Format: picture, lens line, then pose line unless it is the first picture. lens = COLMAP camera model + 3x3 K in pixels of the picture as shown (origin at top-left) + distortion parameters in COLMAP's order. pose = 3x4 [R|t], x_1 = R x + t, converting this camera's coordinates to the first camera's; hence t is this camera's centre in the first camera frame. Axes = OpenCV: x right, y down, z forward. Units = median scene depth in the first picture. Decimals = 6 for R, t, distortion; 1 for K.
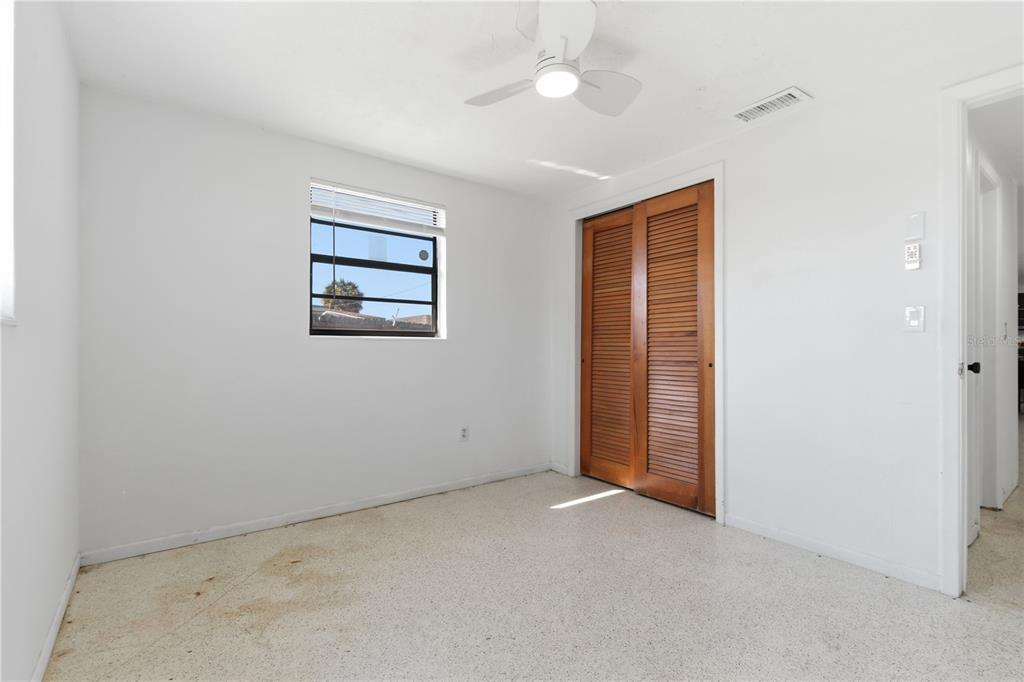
lens RADIAL K [[466.1, 0, 512.9], [0, 466.1, 343.4], [0, 0, 1]] dist [-0.001985, 0.000670]
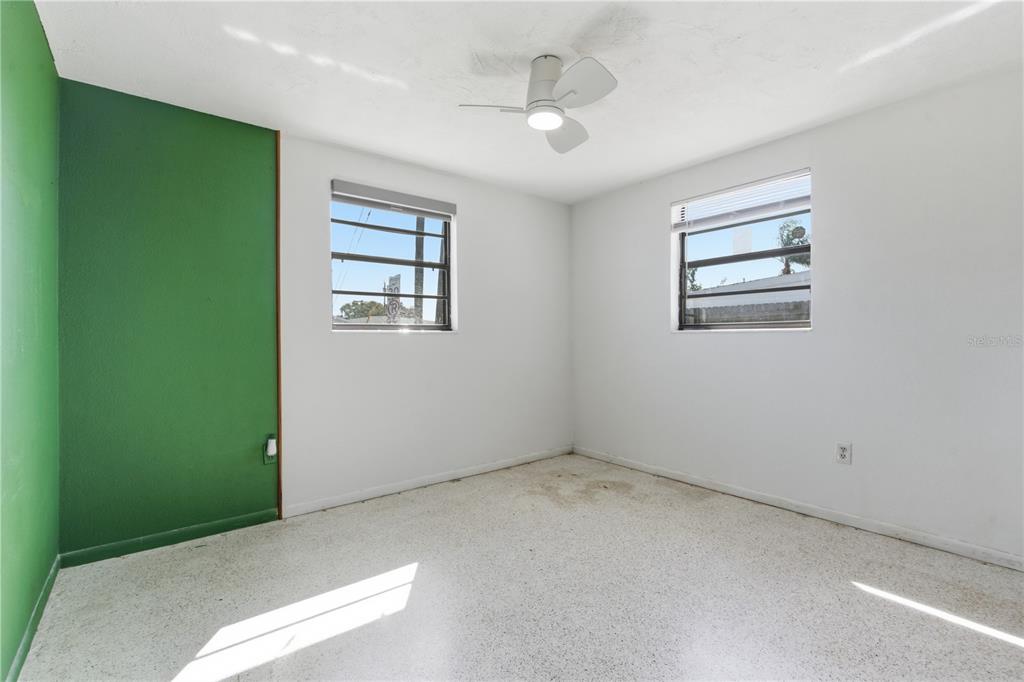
lens RADIAL K [[466.1, 0, 513.0], [0, 466.1, 340.8], [0, 0, 1]] dist [-0.001985, 0.000670]
pose [[0.027977, 0.003801, -0.999601, 0.769770], [0.007441, 0.999964, 0.004010, 0.003080], [0.999581, -0.007550, 0.027948, 0.529014]]
